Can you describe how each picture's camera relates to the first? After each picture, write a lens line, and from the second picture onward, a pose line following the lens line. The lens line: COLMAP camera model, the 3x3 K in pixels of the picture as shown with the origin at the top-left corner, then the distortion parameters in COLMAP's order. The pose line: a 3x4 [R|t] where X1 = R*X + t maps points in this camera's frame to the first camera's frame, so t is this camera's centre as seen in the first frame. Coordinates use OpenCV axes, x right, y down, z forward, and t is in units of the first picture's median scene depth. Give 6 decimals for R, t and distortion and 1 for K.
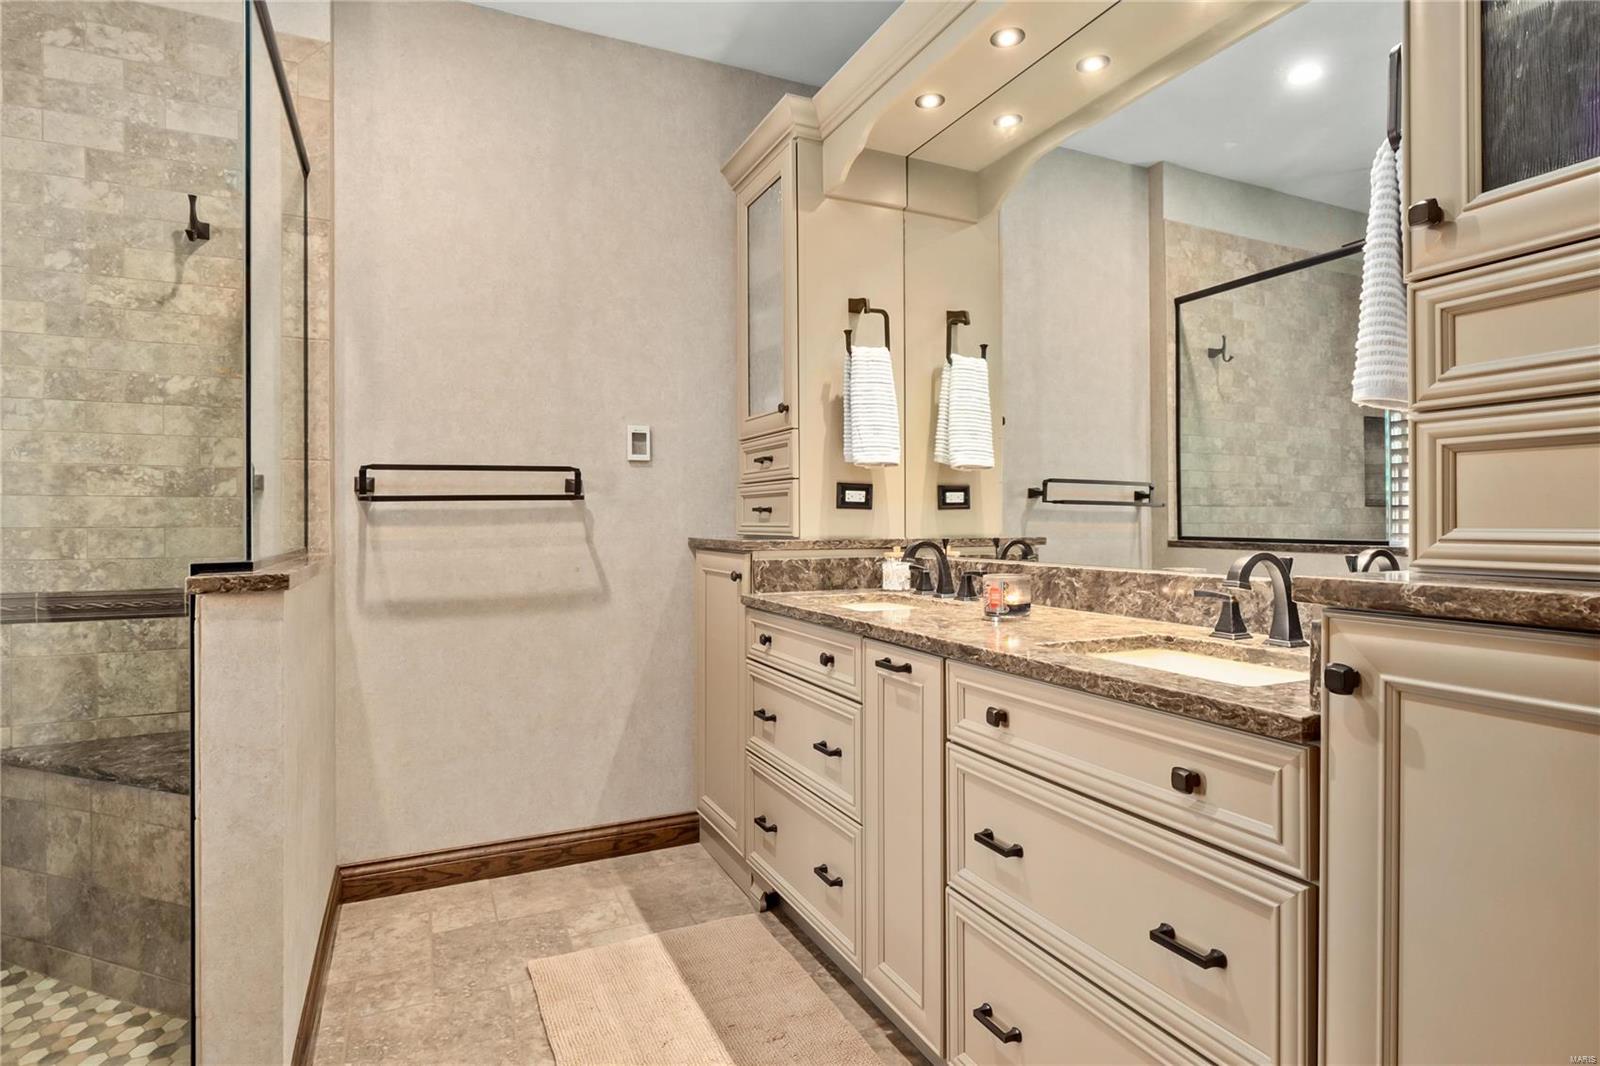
lens RADIAL K [[821.0, 0, 802.0], [0, 821.0, 522.0], [0, 0, 1]] dist [-0.001509, -0.002996]
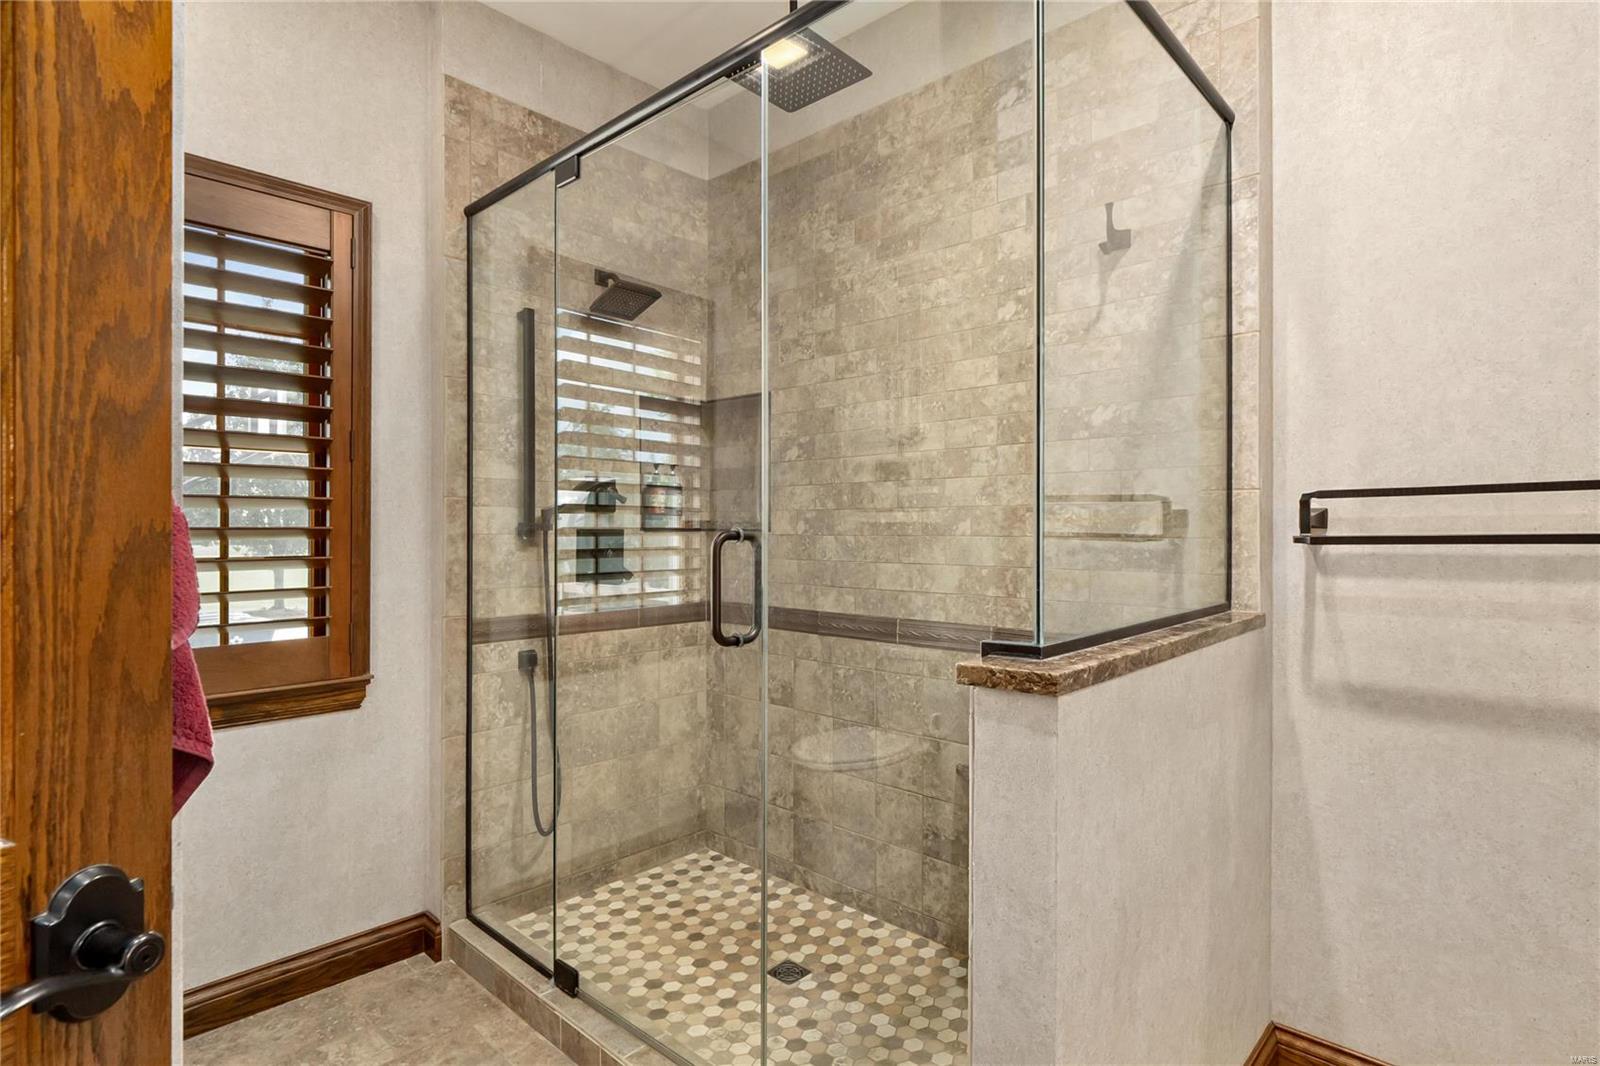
lens RADIAL K [[821.0, 0, 794.1], [0, 821.0, 530.0], [0, 0, 1]] dist [-0.001509, -0.002996]
pose [[0.375686, 0.003780, -0.926739, -0.033747], [-0.003306, 0.999991, 0.002739, -0.038602], [0.926741, 0.002035, 0.375696, 0.321733]]
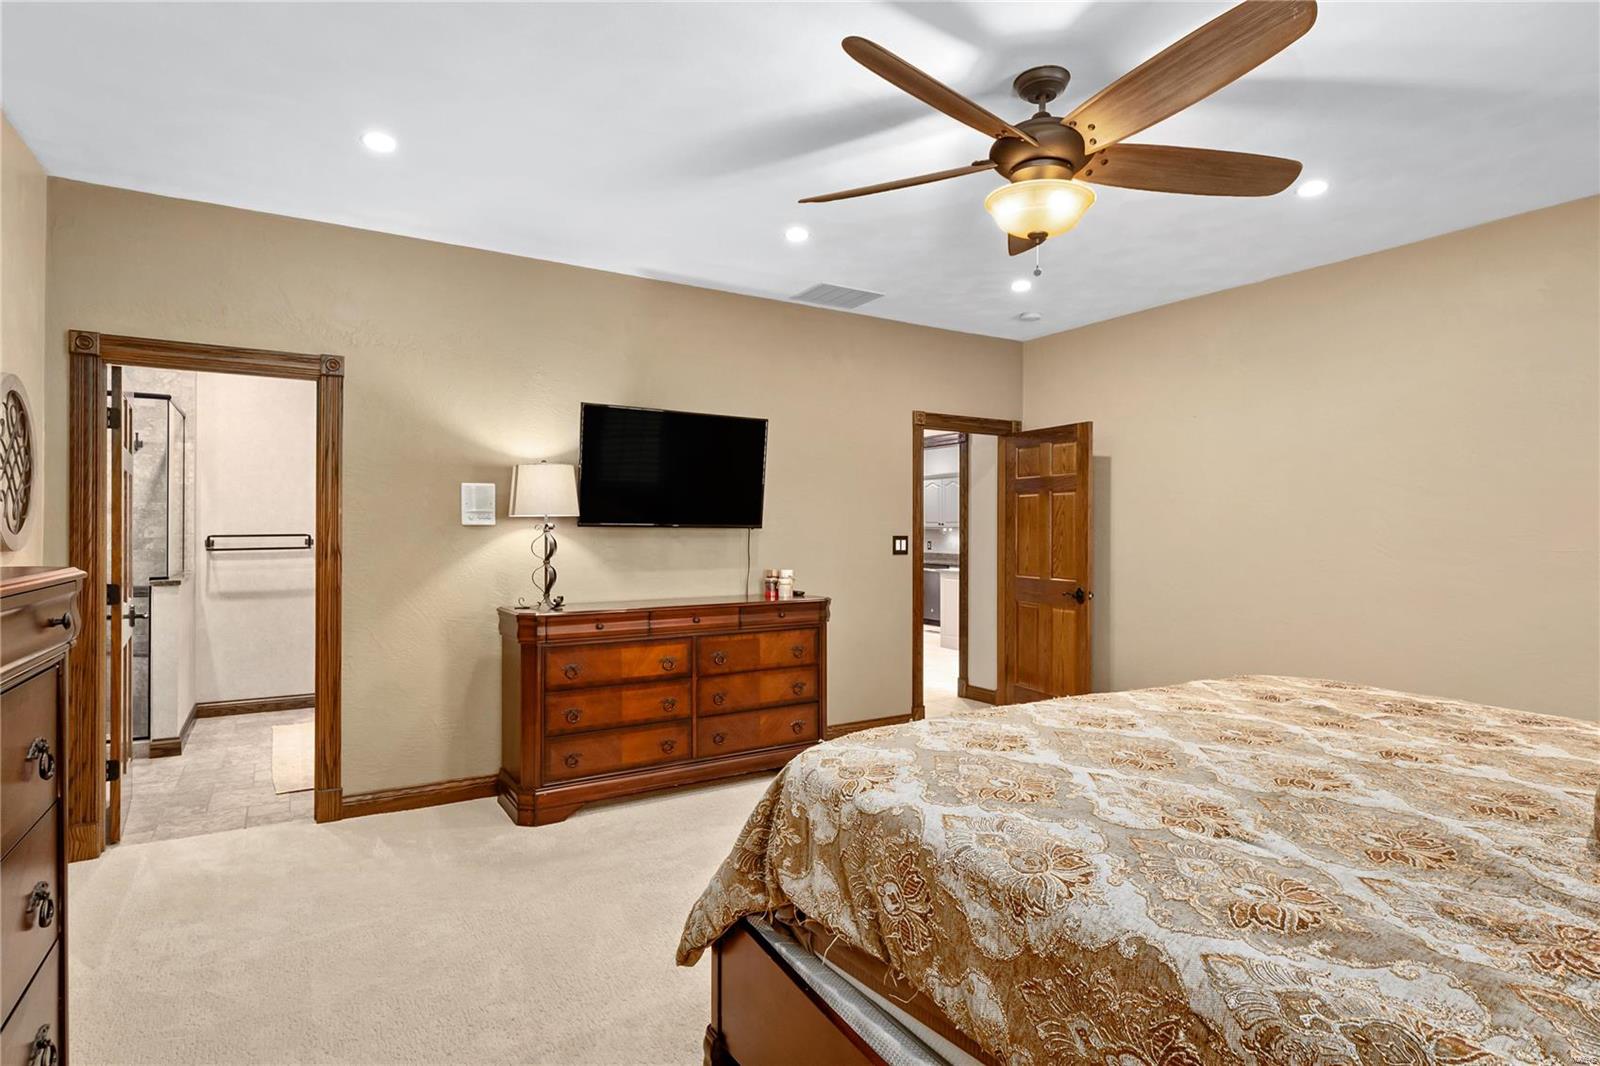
lens RADIAL K [[821.0, 0, 803.0], [0, 821.0, 536.0], [0, 0, 1]] dist [-0.001509, -0.002996]
pose [[0.989930, 0.006236, 0.141420, 0.900939], [-0.006563, 0.999977, 0.001847, -0.087463], [-0.141405, -0.002756, 0.989948, -1.723295]]
